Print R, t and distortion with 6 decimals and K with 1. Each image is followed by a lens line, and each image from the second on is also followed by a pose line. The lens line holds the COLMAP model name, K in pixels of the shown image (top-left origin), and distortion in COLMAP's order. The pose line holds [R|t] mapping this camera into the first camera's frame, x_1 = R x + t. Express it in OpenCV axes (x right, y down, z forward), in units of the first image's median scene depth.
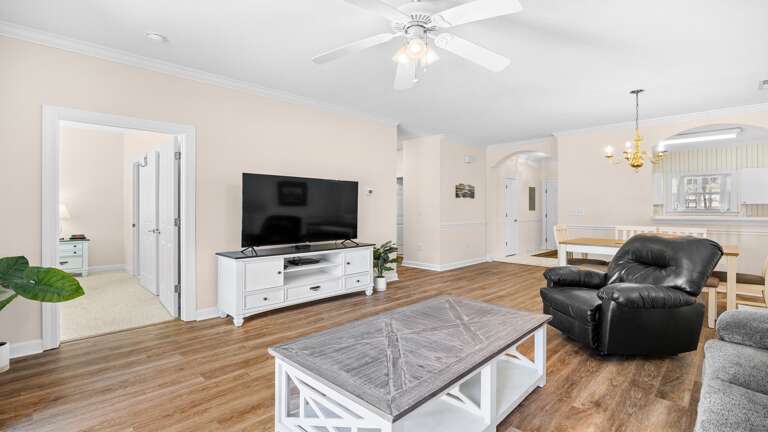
lens RADIAL K [[353.3, 0, 387.0], [0, 353.3, 205.3], [0, 0, 1]] dist [-0.017501, 0.000620]
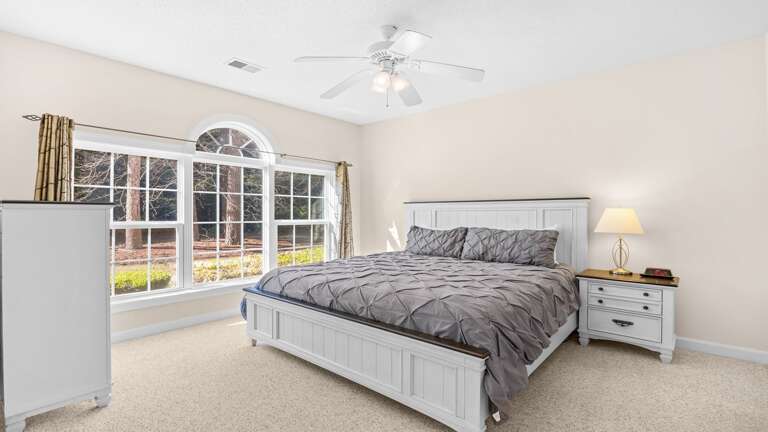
lens RADIAL K [[353.3, 0, 383.3], [0, 353.3, 213.9], [0, 0, 1]] dist [-0.017501, 0.000620]
pose [[0.075822, -0.006383, -0.997101, -0.592656], [0.005922, 0.999965, -0.005951, 0.007376], [0.997104, -0.005453, 0.075857, 0.812226]]
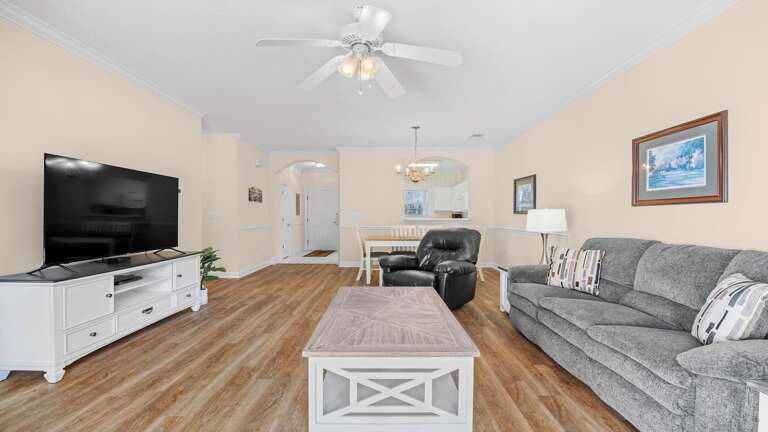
lens RADIAL K [[353.3, 0, 385.0], [0, 353.3, 217.3], [0, 0, 1]] dist [-0.017501, 0.000620]
pose [[0.721274, -0.004063, 0.692638, -0.350216], [-0.005932, 0.999910, 0.012043, 0.014600], [-0.692624, -0.012795, 0.721185, 0.073262]]
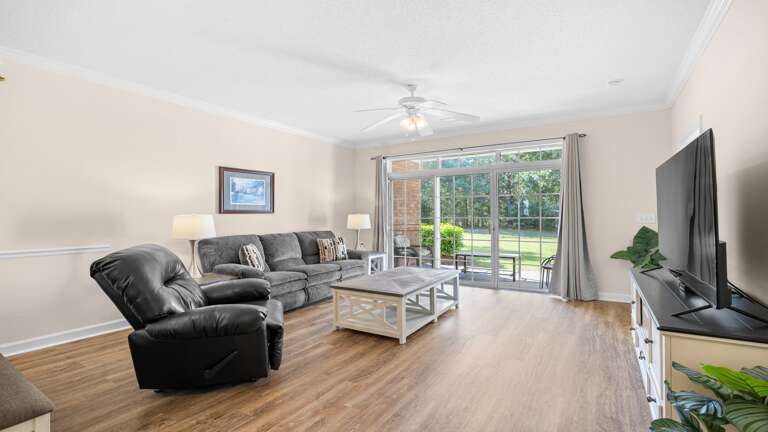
lens RADIAL K [[353.3, 0, 381.4], [0, 353.3, 214.2], [0, 0, 1]] dist [-0.017501, 0.000620]
pose [[-0.977956, 0.002714, -0.208795, 0.313595], [0.005583, 0.999898, -0.013154, 0.015113], [0.208738, -0.014030, -0.977871, 1.420439]]
